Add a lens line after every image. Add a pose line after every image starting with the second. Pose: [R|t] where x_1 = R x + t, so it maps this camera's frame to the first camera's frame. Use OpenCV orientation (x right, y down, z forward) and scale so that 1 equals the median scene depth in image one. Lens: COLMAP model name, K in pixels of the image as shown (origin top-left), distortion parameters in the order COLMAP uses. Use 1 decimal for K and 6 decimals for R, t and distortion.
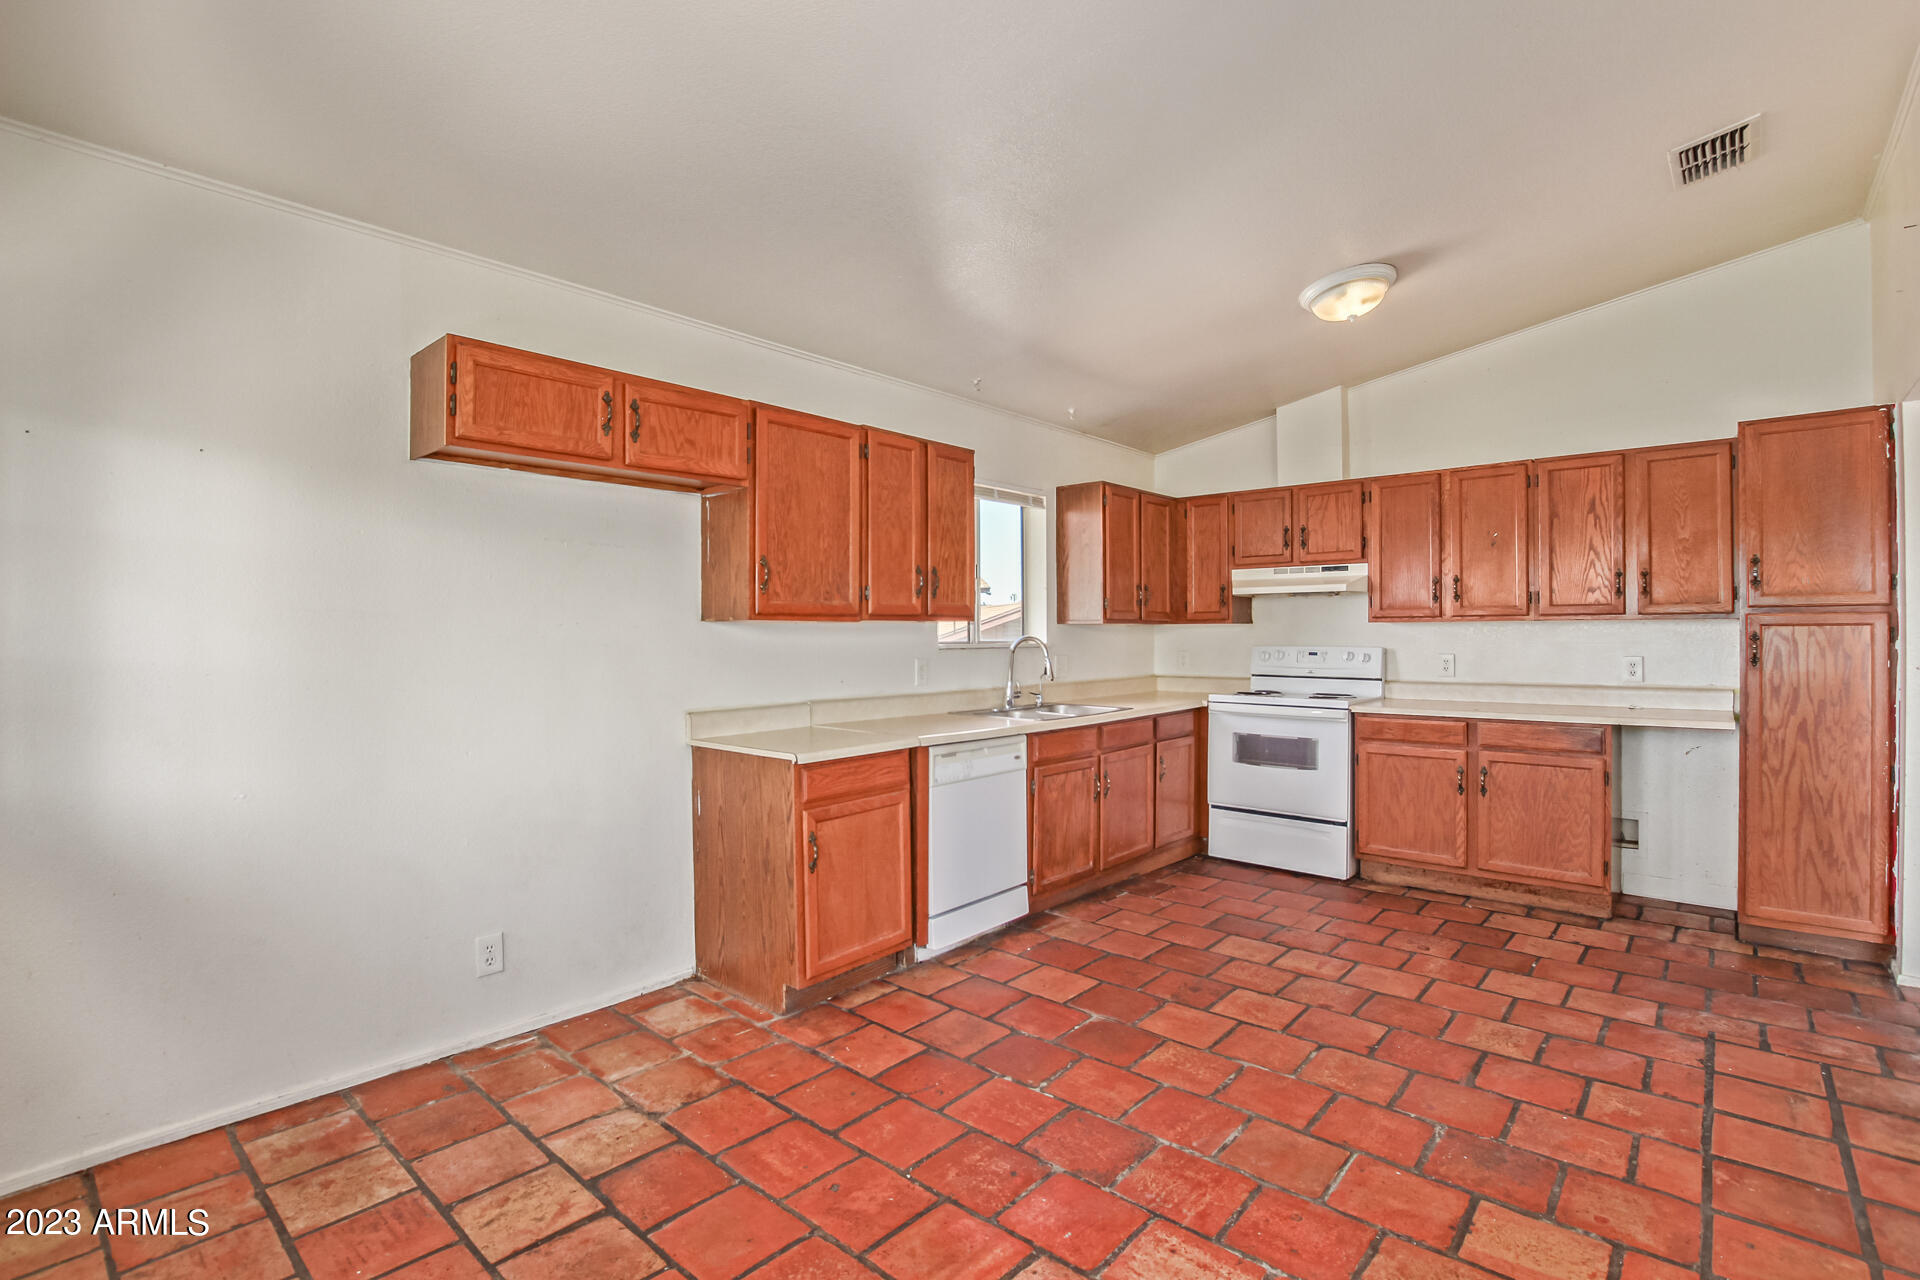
lens RADIAL K [[895.7, 0, 963.8], [0, 895.7, 624.9], [0, 0, 1]] dist [-0.028240, -0.000237]
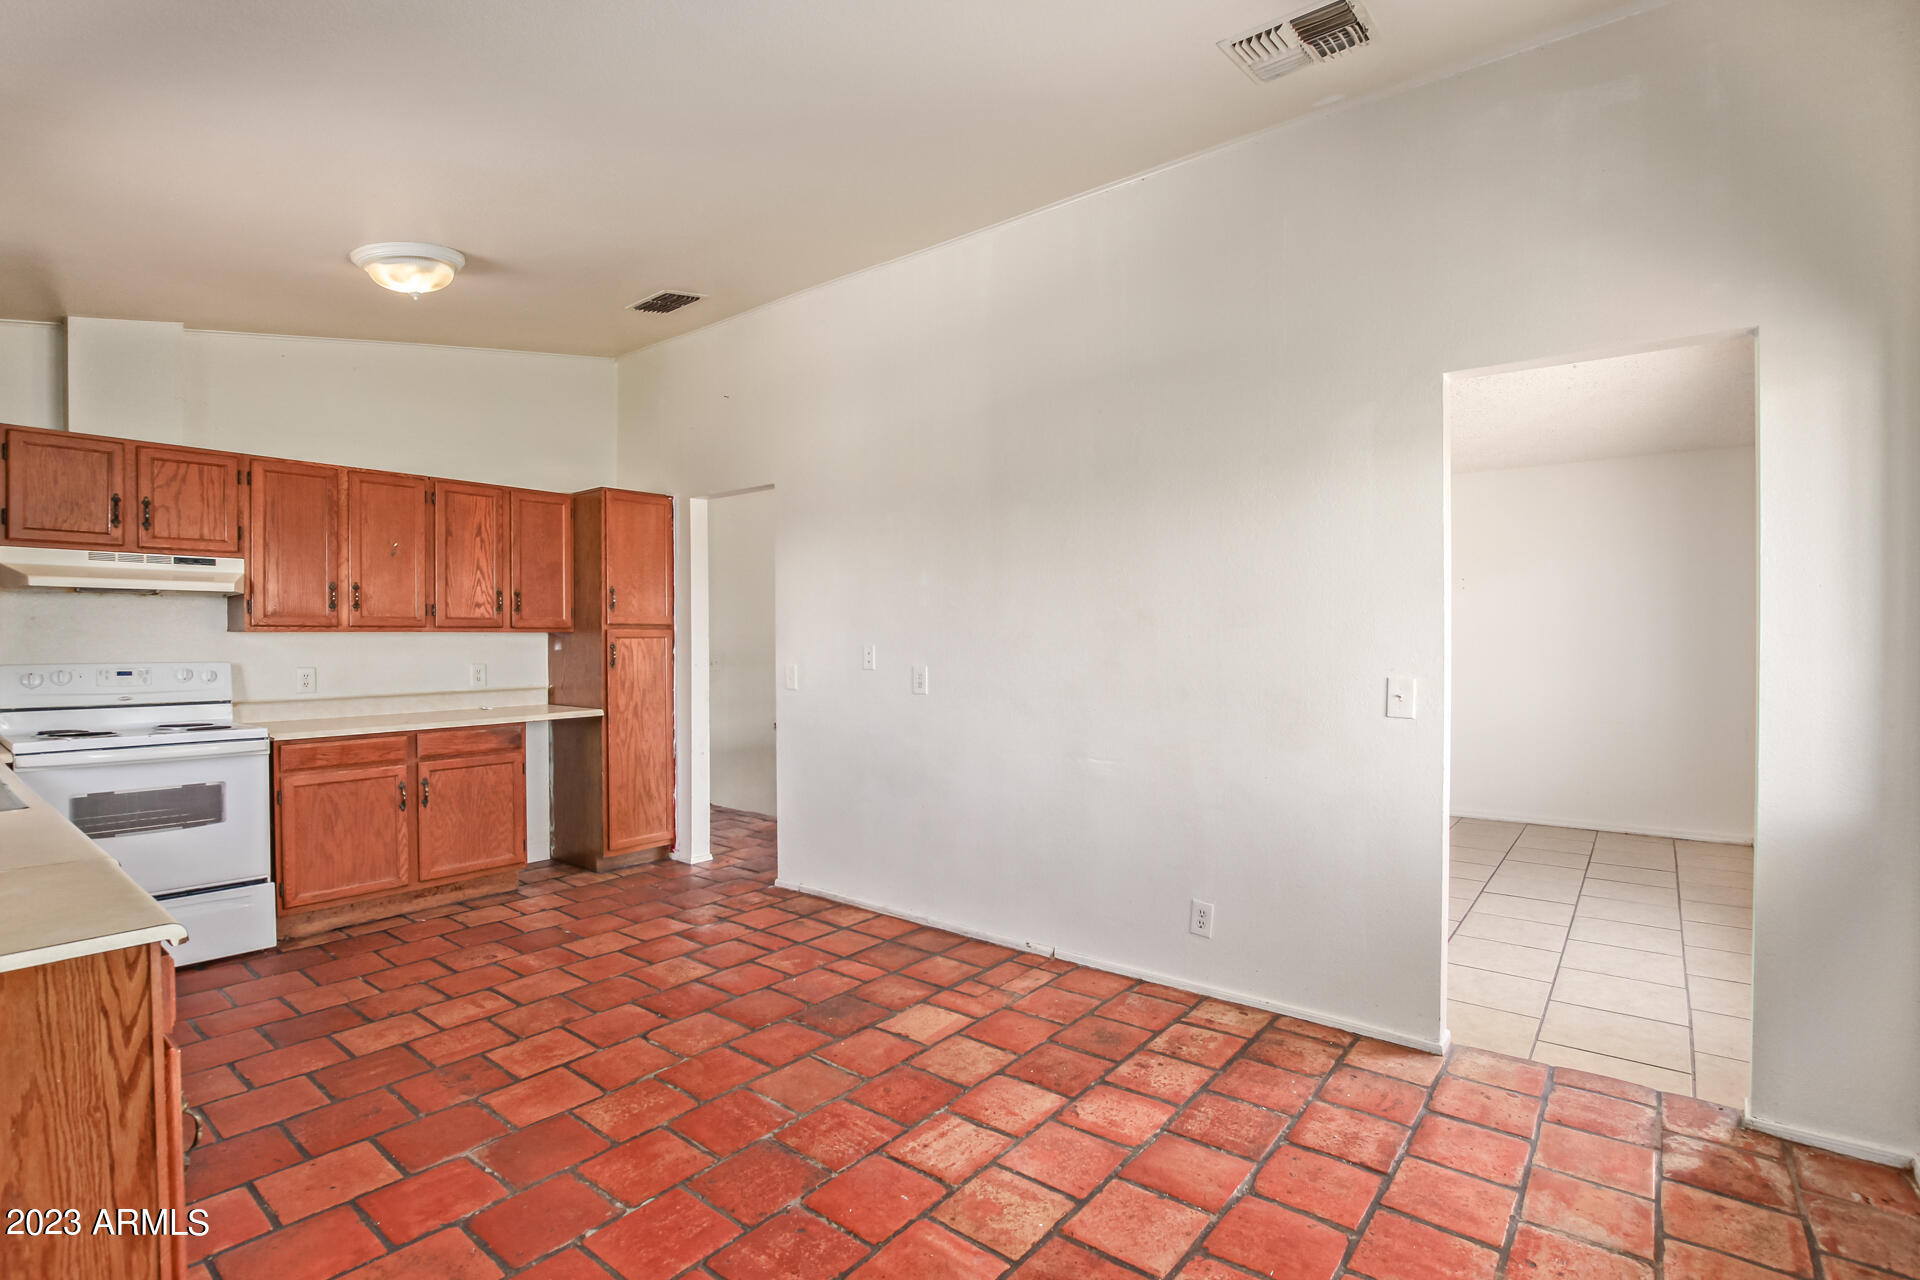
lens RADIAL K [[895.7, 0, 954.0], [0, 895.7, 642.3], [0, 0, 1]] dist [-0.028240, -0.000237]
pose [[-0.044591, 0.000200, 0.999005, -0.434881], [-0.004535, 0.999990, -0.000403, 0.004794], [-0.998995, -0.004548, -0.044590, 0.445027]]
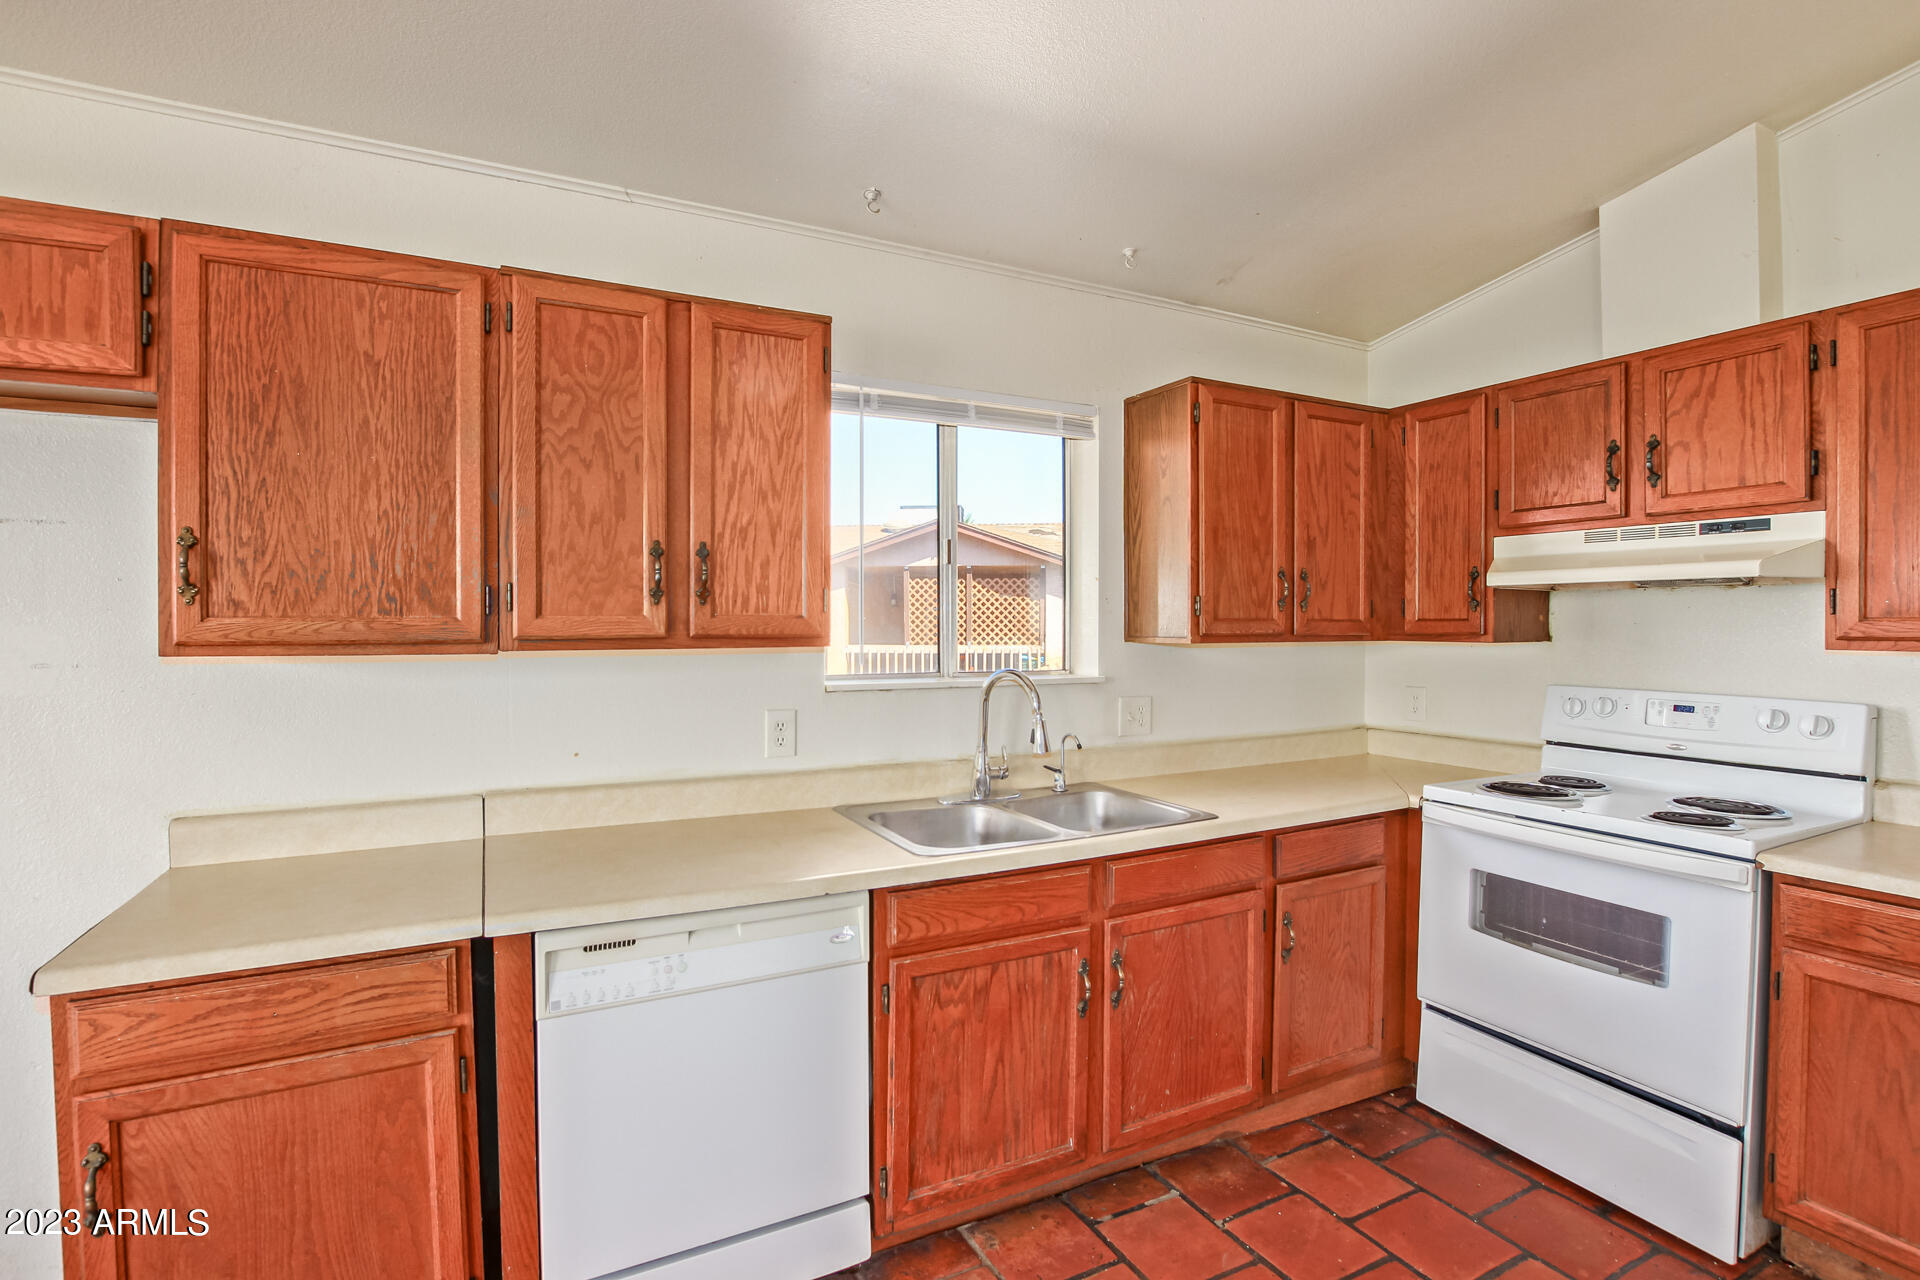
lens RADIAL K [[895.7, 0, 931.6], [0, 895.7, 626.4], [0, 0, 1]] dist [-0.028240, -0.000237]
pose [[0.920912, 0.006330, -0.389720, 0.255527], [-0.001427, 0.999916, 0.012870, -0.021513], [0.389768, -0.011296, 0.920844, 0.518167]]
